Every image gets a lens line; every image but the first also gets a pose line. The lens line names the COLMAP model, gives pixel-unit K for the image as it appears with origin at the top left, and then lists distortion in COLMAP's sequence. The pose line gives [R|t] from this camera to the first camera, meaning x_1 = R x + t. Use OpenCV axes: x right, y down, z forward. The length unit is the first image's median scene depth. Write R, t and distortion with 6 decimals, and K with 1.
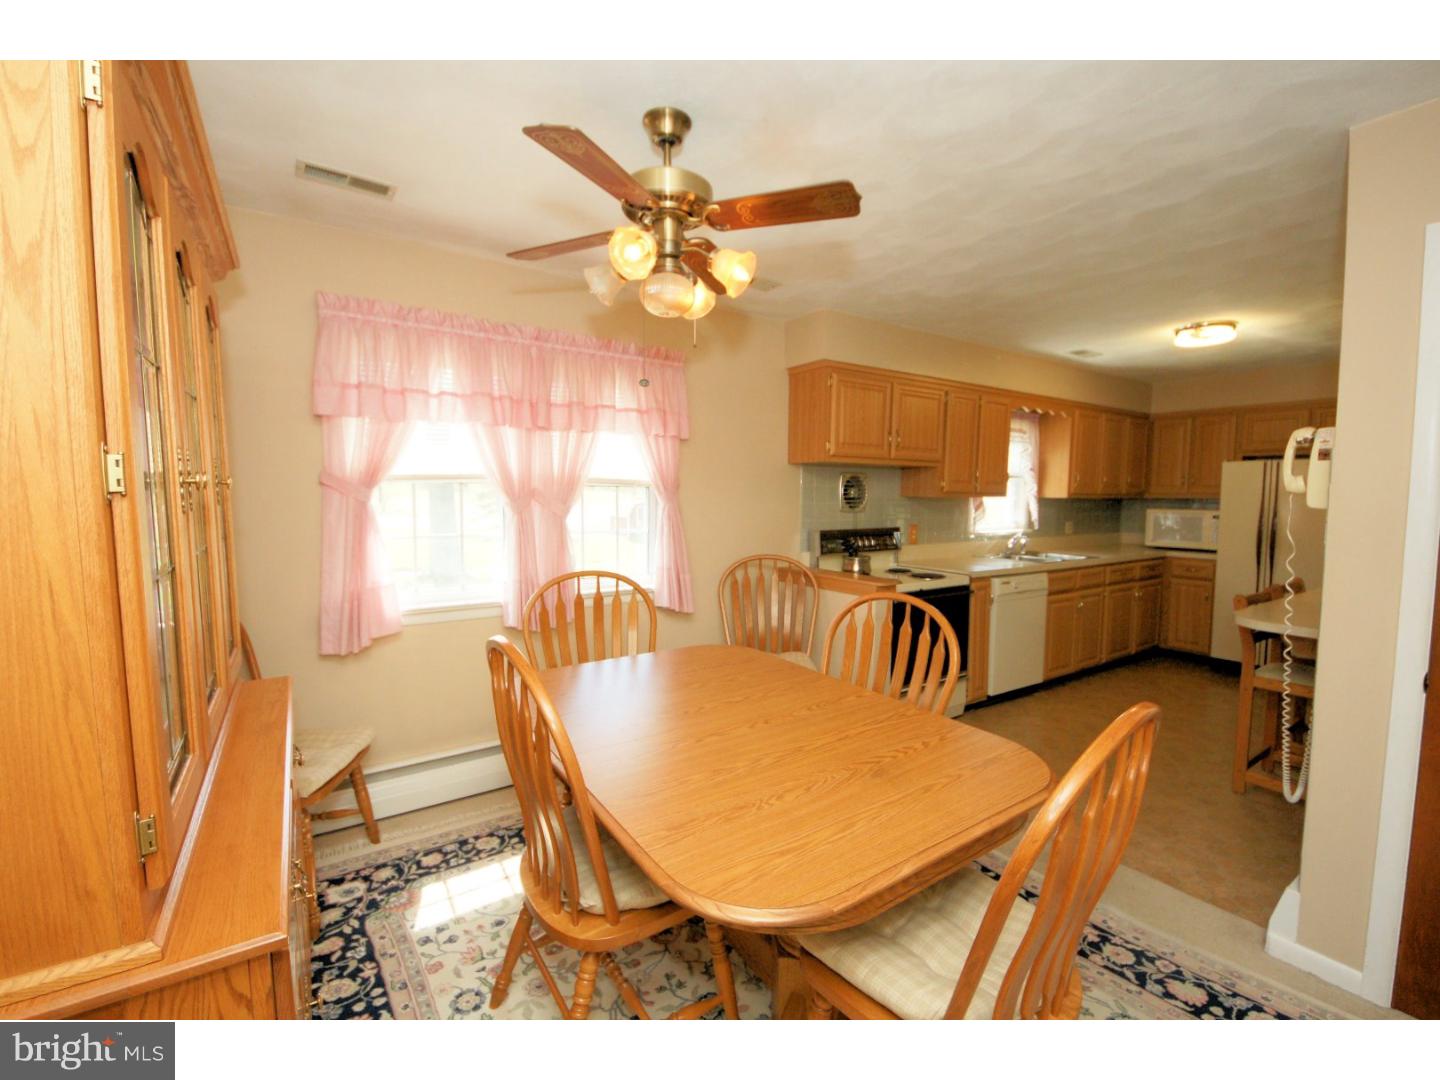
lens RADIAL K [[609.0, 0, 719.0], [0, 609.0, 535.3], [0, 0, 1]] dist [0.043375, -0.036620]
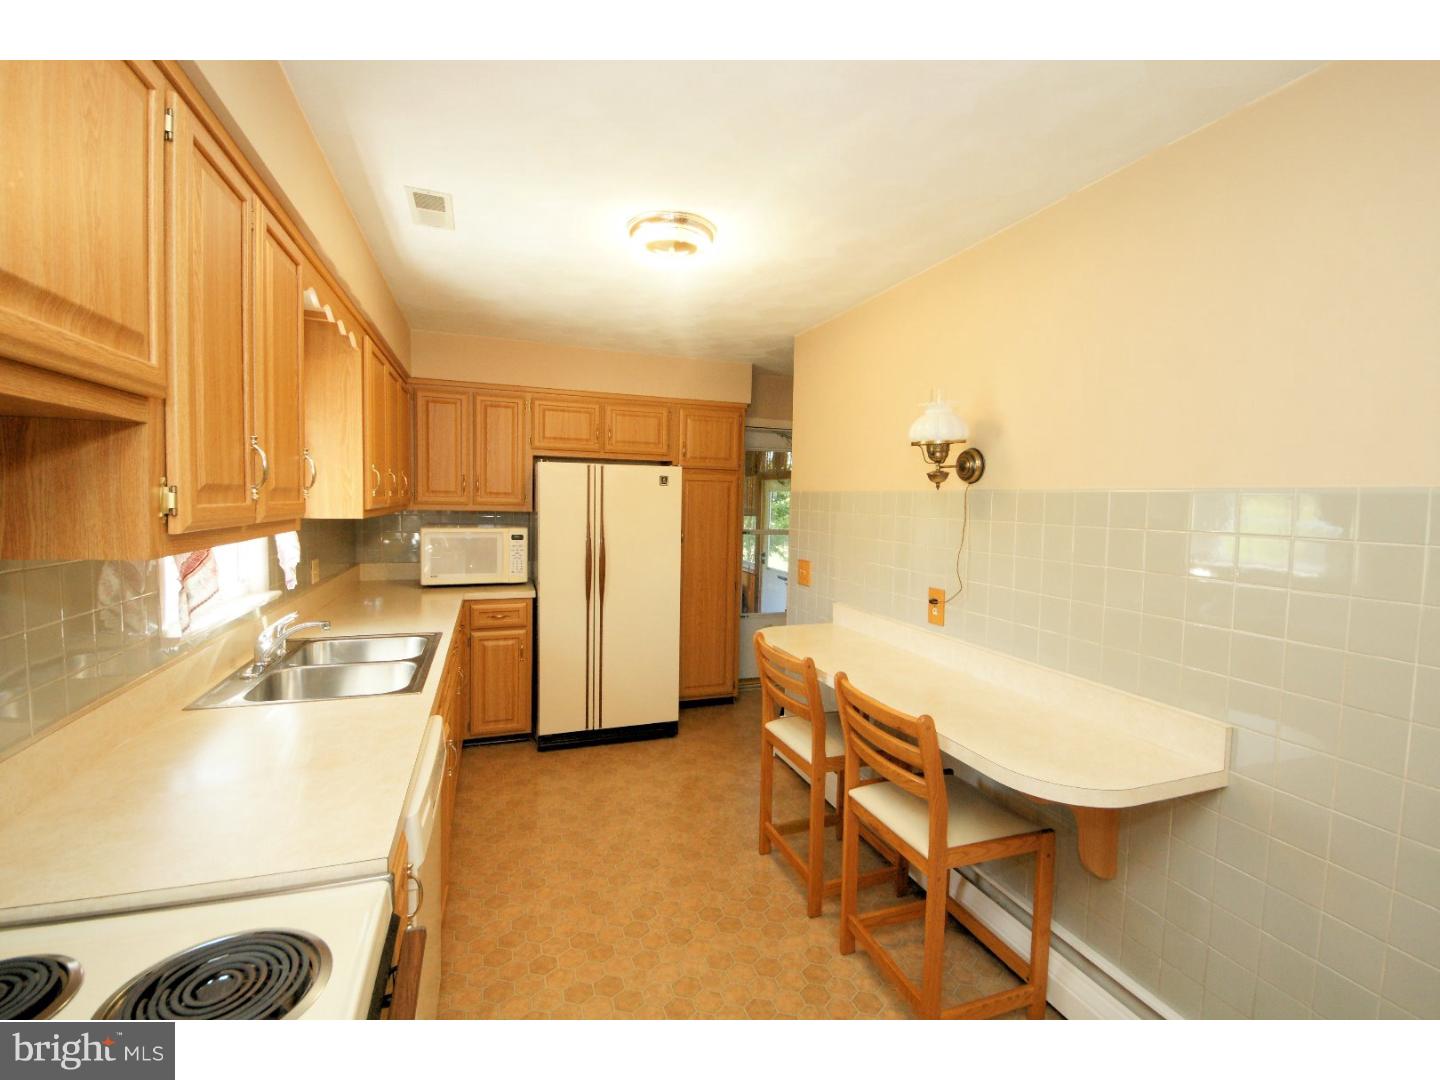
lens RADIAL K [[645.0, 0, 724.0], [0, 645.0, 534.6], [0, 0, 1]] dist [0.010505, -0.000539]
pose [[0.237642, -0.058378, 0.969597, 0.148340], [0.047784, 0.997686, 0.048358, -0.062282], [-0.970177, 0.034839, 0.239881, 0.638102]]
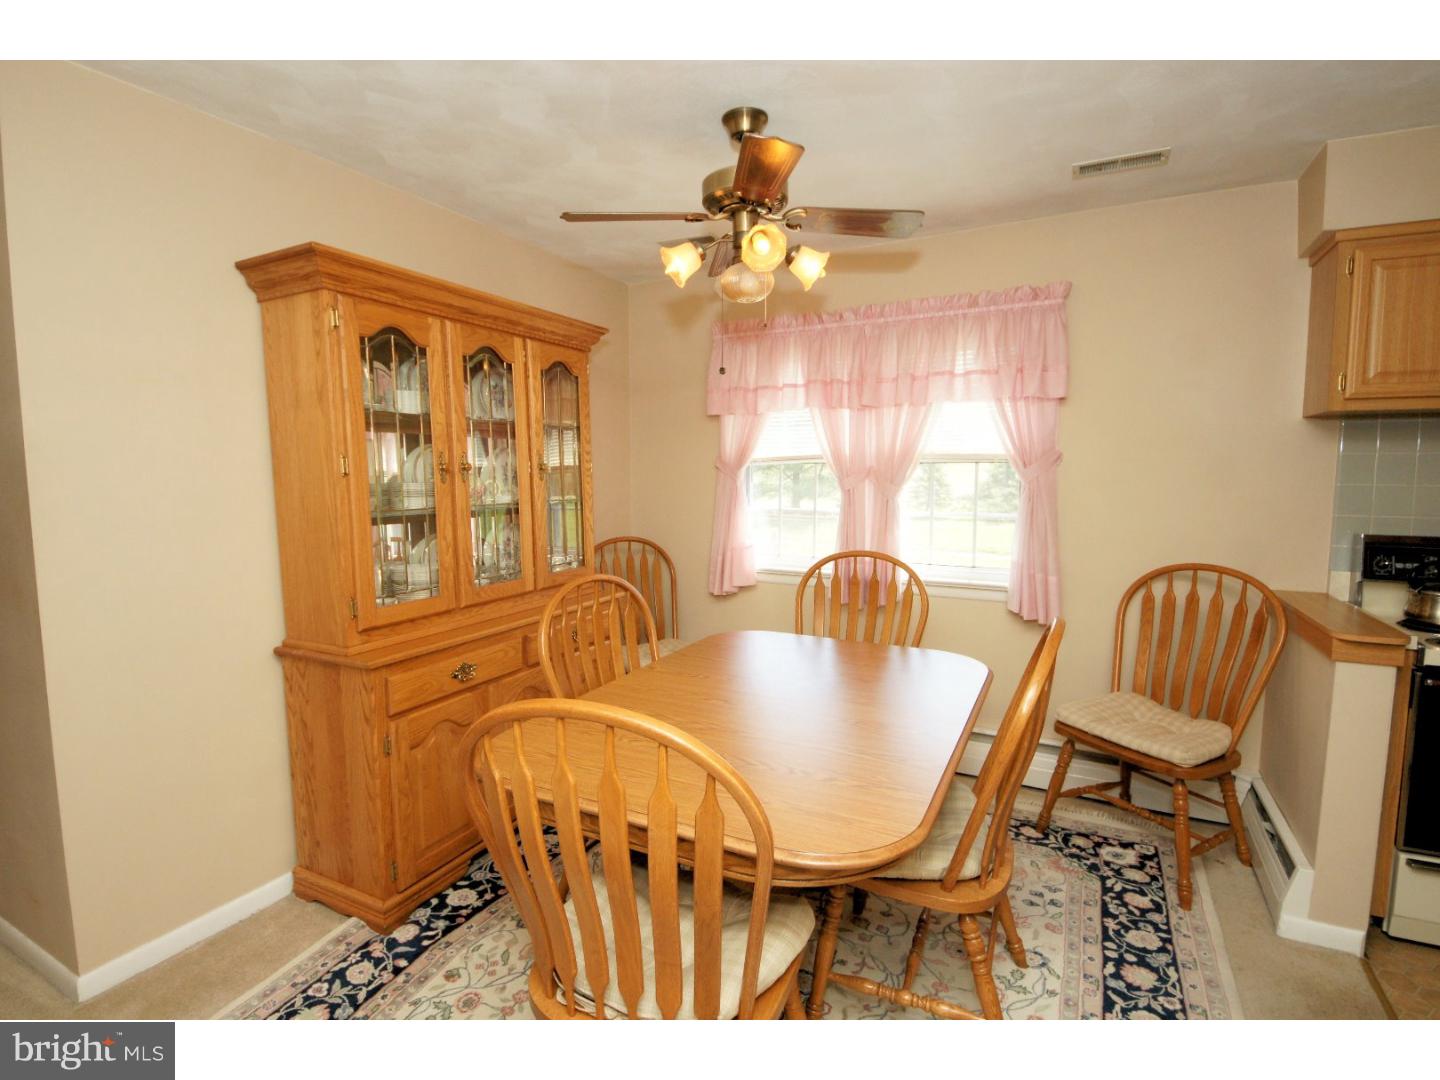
lens RADIAL K [[691.2, 0, 742.7], [0, 691.2, 534.2], [0, 0, 1]] dist [-0.013859, -0.000066]
pose [[0.475636, 0.067871, -0.877020, 0.348250], [-0.055778, 0.997340, 0.046932, -0.004615], [0.877872, 0.026596, 0.478156, 0.162040]]
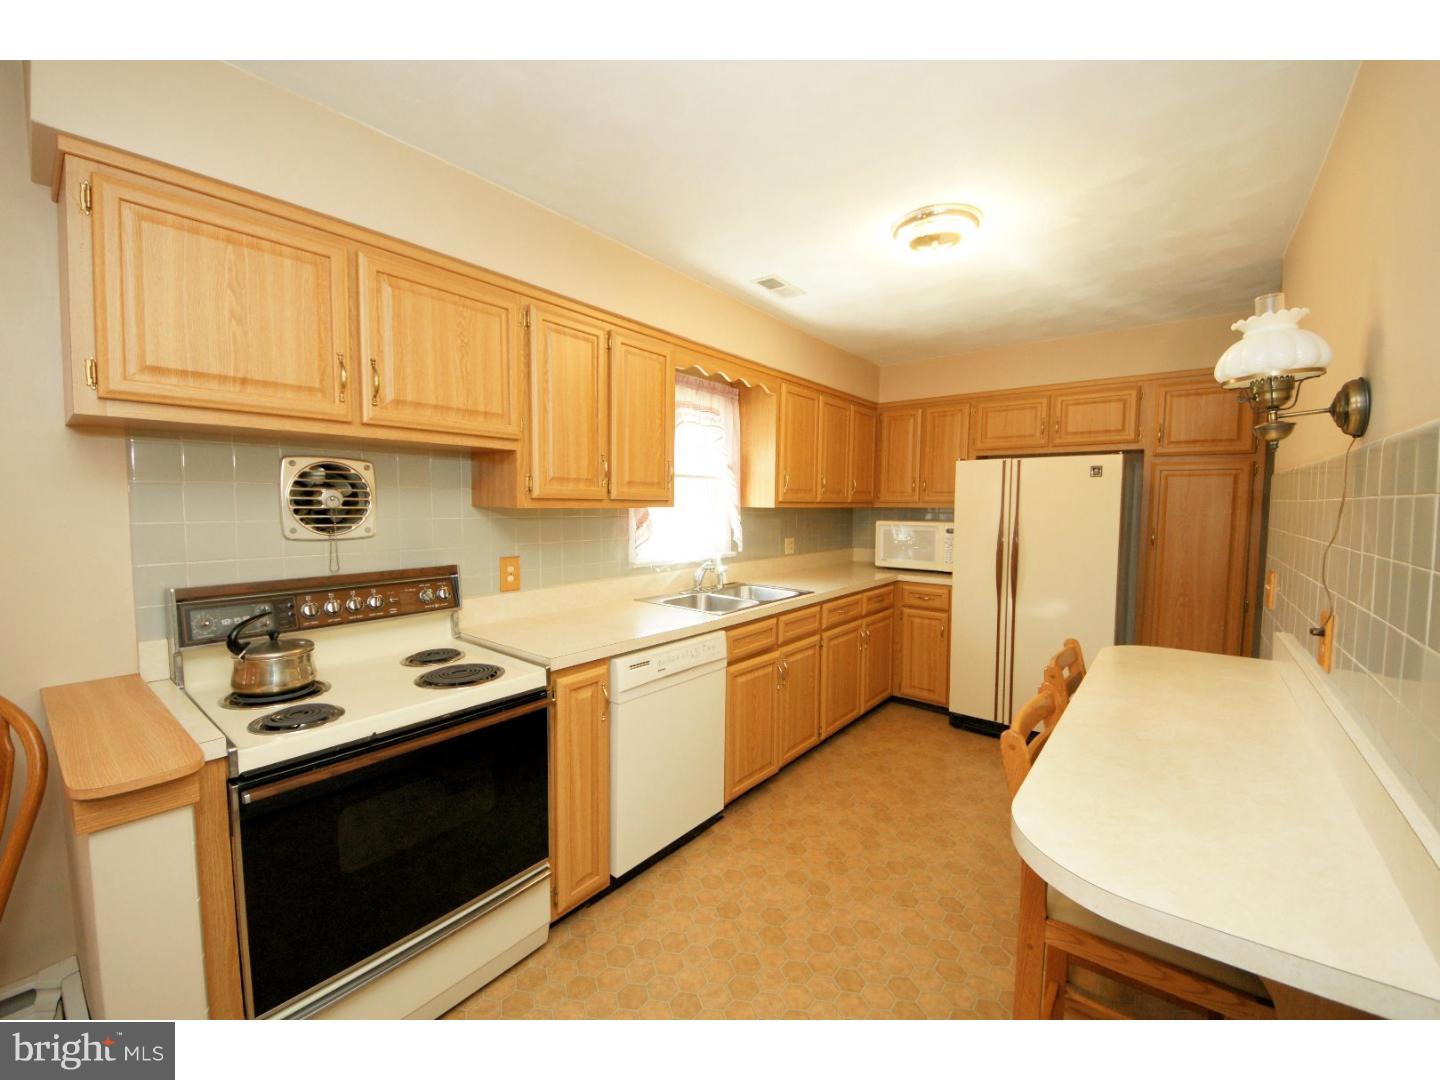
lens RADIAL K [[578.2, 0, 712.2], [0, 578.2, 538.5], [0, 0, 1]] dist [0.040940, -0.029562]
pose [[0.955478, -0.019721, 0.294401, 0.314866], [0.021189, 0.999774, -0.001798, -0.026806], [-0.294299, 0.007956, 0.955680, 0.403027]]
